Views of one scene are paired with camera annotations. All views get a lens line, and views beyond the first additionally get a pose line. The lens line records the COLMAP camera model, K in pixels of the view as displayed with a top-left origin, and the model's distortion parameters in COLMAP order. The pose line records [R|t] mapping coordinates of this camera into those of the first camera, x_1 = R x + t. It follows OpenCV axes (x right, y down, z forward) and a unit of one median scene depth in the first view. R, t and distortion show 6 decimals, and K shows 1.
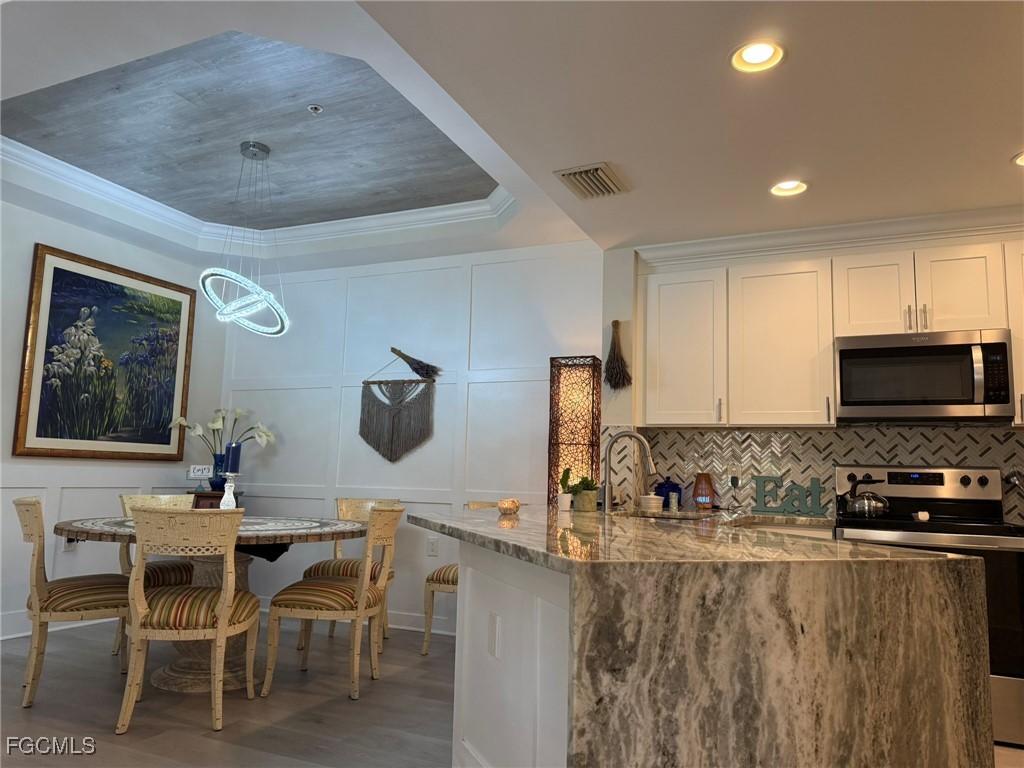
lens RADIAL K [[719.5, 0, 508.5], [0, 719.5, 388.5], [0, 0, 1]] dist [0.098118, -0.135802]
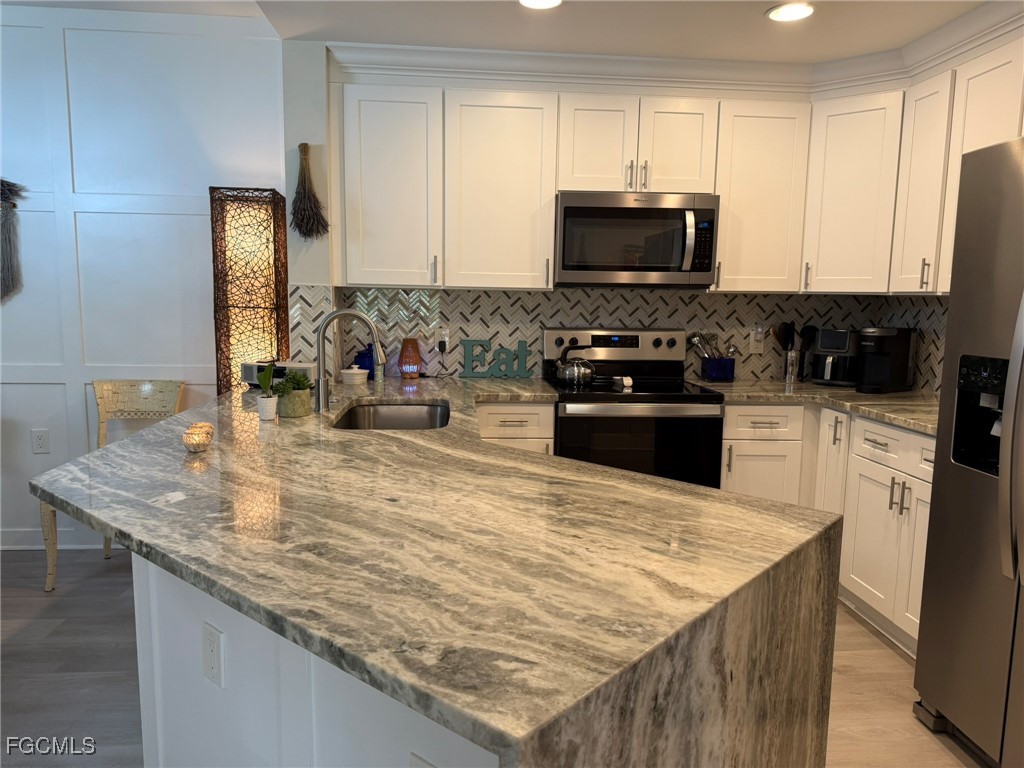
lens RADIAL K [[719.5, 0, 508.5], [0, 719.5, 388.5], [0, 0, 1]] dist [0.098118, -0.135802]
pose [[0.874310, -0.075109, 0.479521, -0.051036], [-0.052596, 0.967475, 0.247438, -0.048968], [-0.482509, -0.241559, 0.841923, 0.204474]]
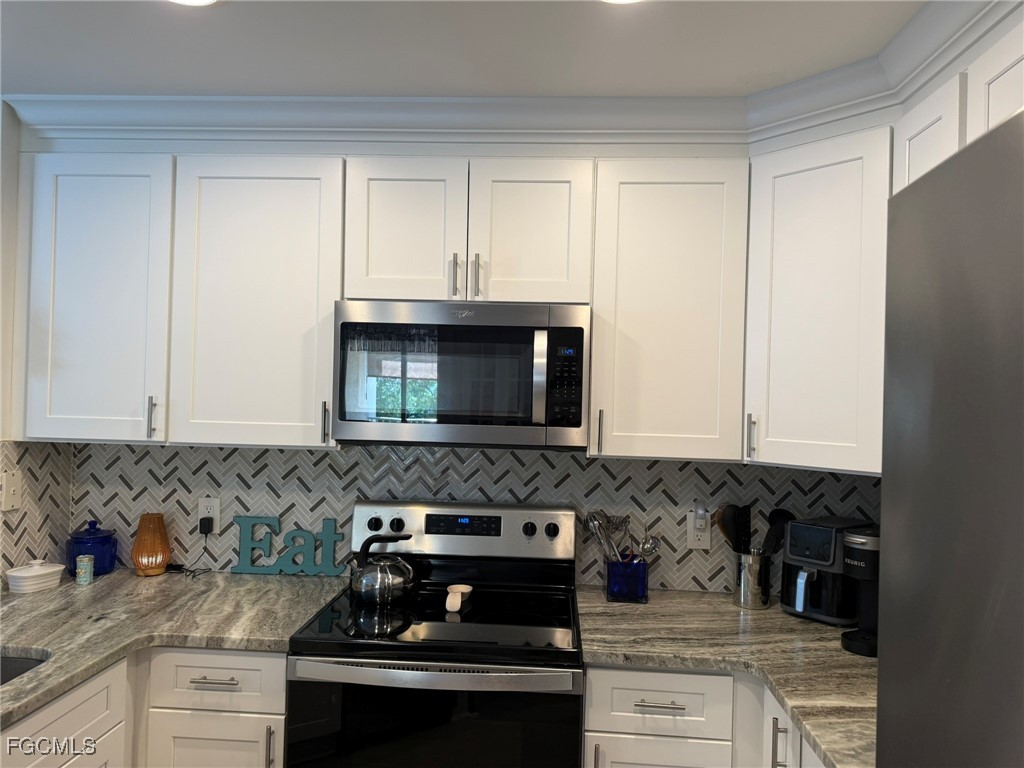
lens RADIAL K [[719.5, 0, 508.5], [0, 719.5, 388.5], [0, 0, 1]] dist [0.098118, -0.135802]
pose [[0.934150, -0.000550, 0.356881, 0.343543], [-0.043642, 0.992317, 0.115765, -0.067377], [-0.354203, -0.123717, 0.926949, 0.384860]]
